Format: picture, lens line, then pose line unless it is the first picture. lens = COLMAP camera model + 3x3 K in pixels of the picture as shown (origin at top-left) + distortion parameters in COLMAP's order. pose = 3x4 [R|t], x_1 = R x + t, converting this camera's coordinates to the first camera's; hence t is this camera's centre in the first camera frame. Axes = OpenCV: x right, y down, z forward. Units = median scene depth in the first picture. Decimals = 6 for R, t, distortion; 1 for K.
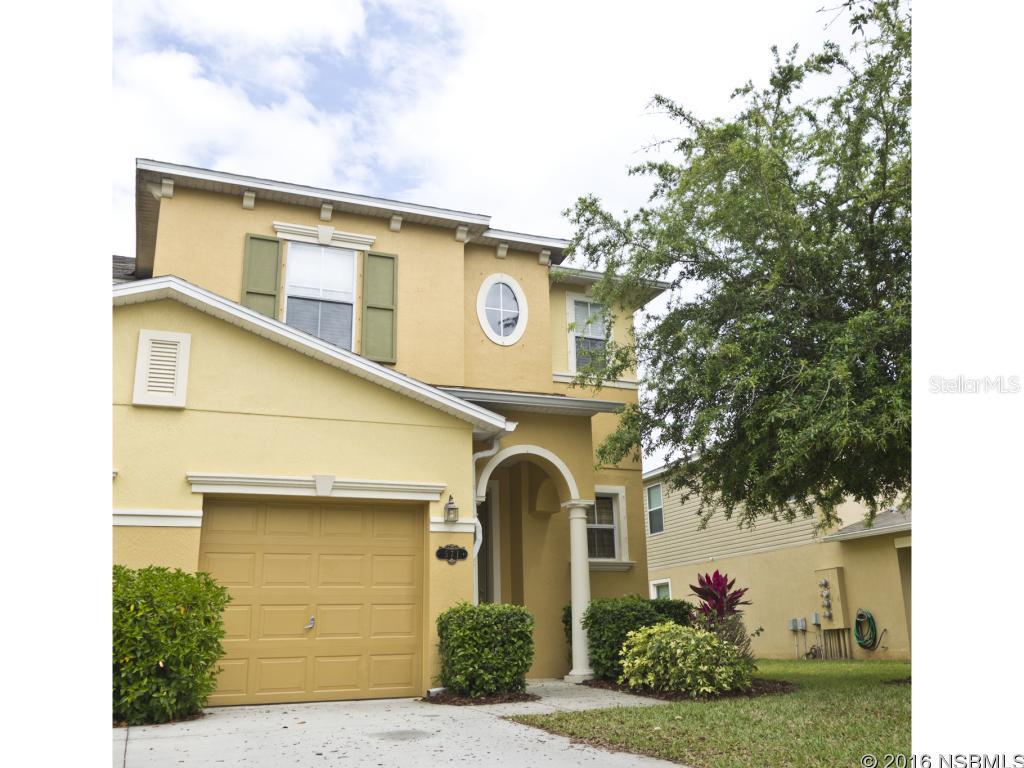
lens RADIAL K [[823.0, 0, 512.0], [0, 823.0, 384.0], [0, 0, 1]] dist [0.059347, -0.128187]
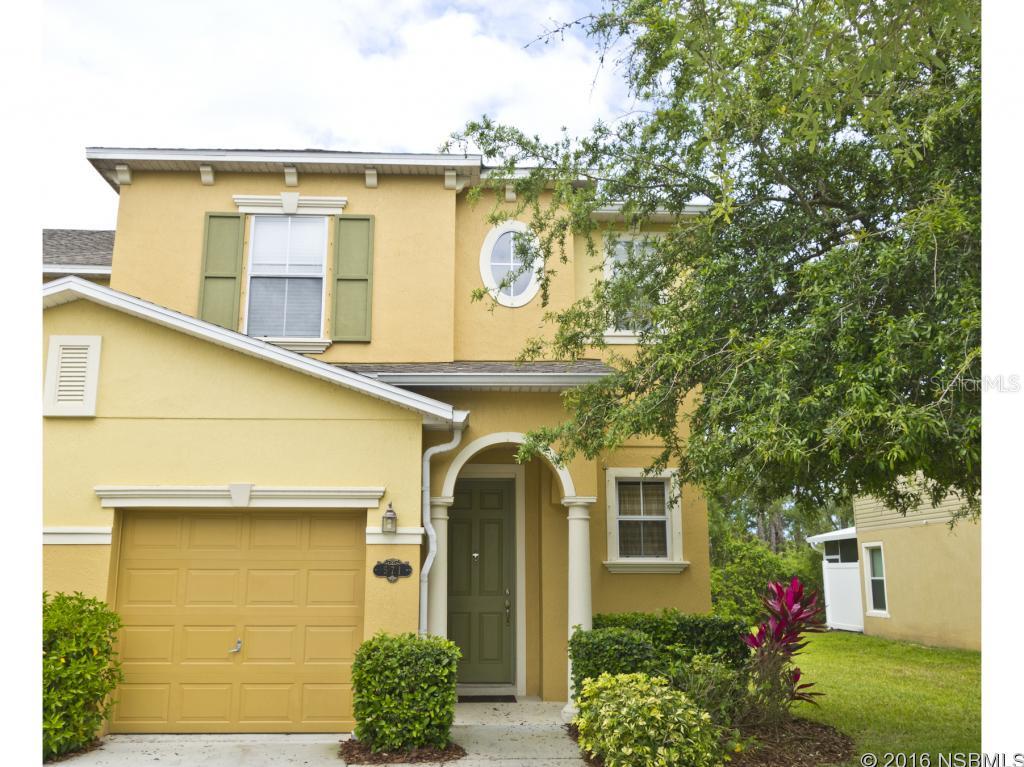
lens RADIAL K [[823.0, 0, 512.0], [0, 823.0, 383.5], [0, 0, 1]] dist [0.059347, -0.128187]
pose [[0.944180, -0.047553, -0.325979, 0.317335], [0.073701, 0.994937, 0.068330, -0.033191], [0.321079, -0.088541, 0.942905, 0.244175]]
